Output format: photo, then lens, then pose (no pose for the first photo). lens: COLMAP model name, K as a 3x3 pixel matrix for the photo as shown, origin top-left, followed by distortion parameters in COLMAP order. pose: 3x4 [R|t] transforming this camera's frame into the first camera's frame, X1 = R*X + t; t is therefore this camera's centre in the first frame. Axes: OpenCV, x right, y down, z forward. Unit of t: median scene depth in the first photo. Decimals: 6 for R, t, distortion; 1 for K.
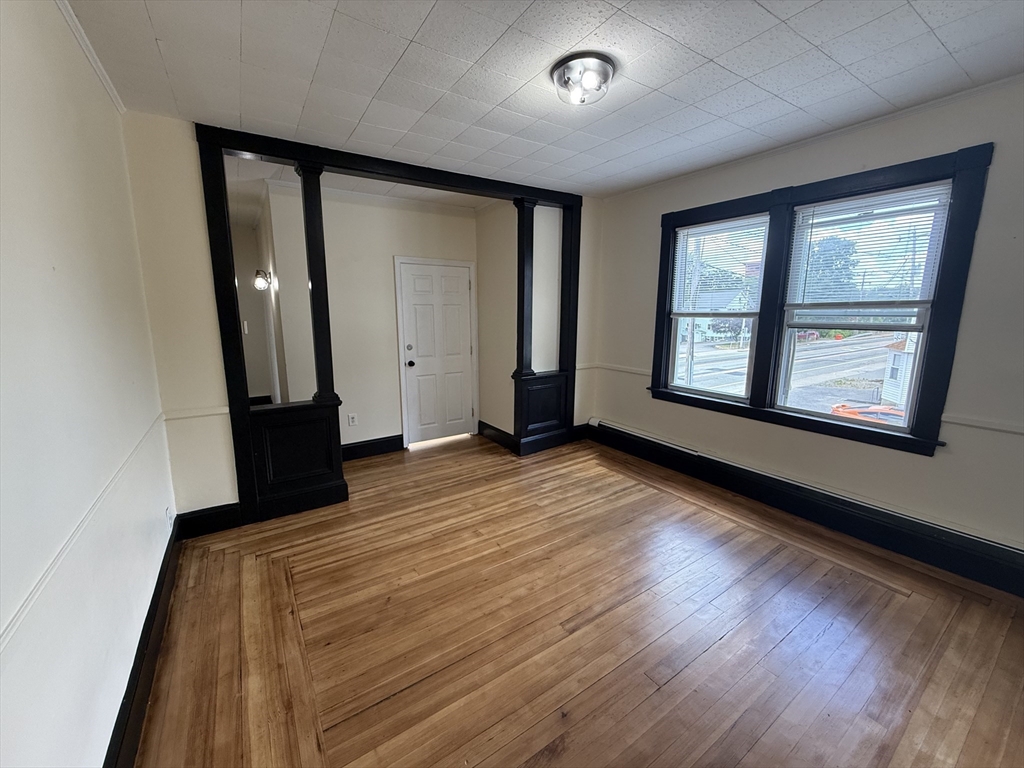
lens RADIAL K [[408.8, 0, 510.3], [0, 408.8, 382.8], [0, 0, 1]] dist [0.000435, 0.000511]
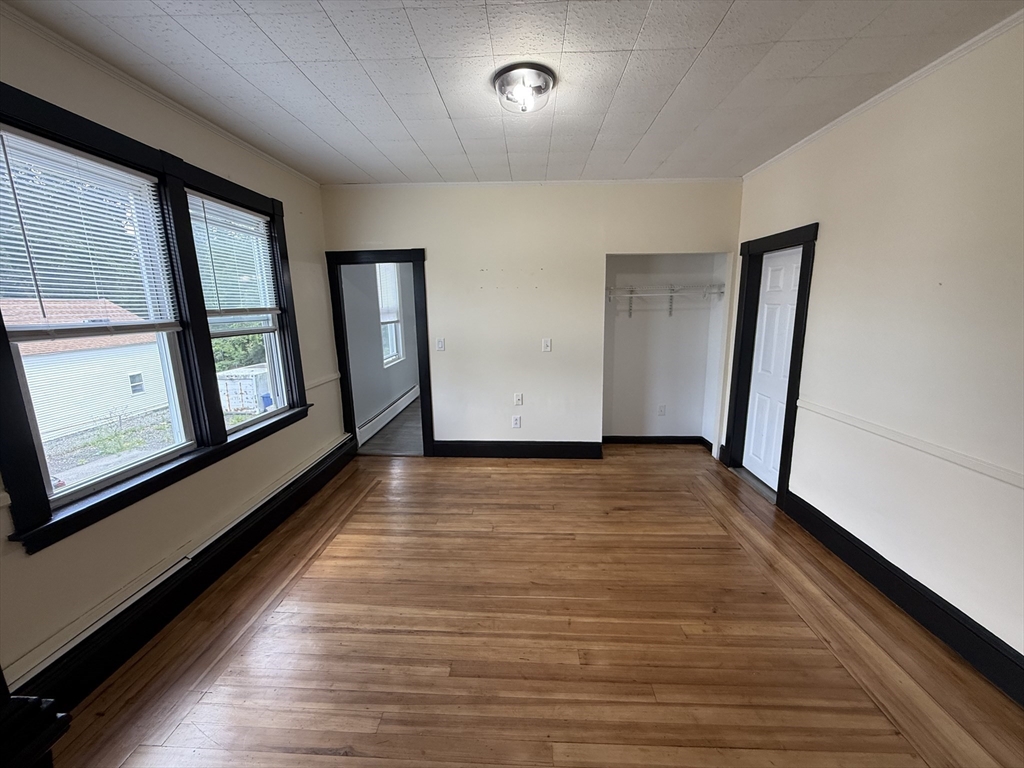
lens RADIAL K [[408.8, 0, 510.3], [0, 408.8, 382.8], [0, 0, 1]] dist [0.000435, 0.000511]
pose [[-0.810088, -0.098098, 0.578044, -0.332602], [0.115536, 0.939863, 0.321417, -0.280351], [-0.574812, 0.327161, -0.750038, 1.474692]]
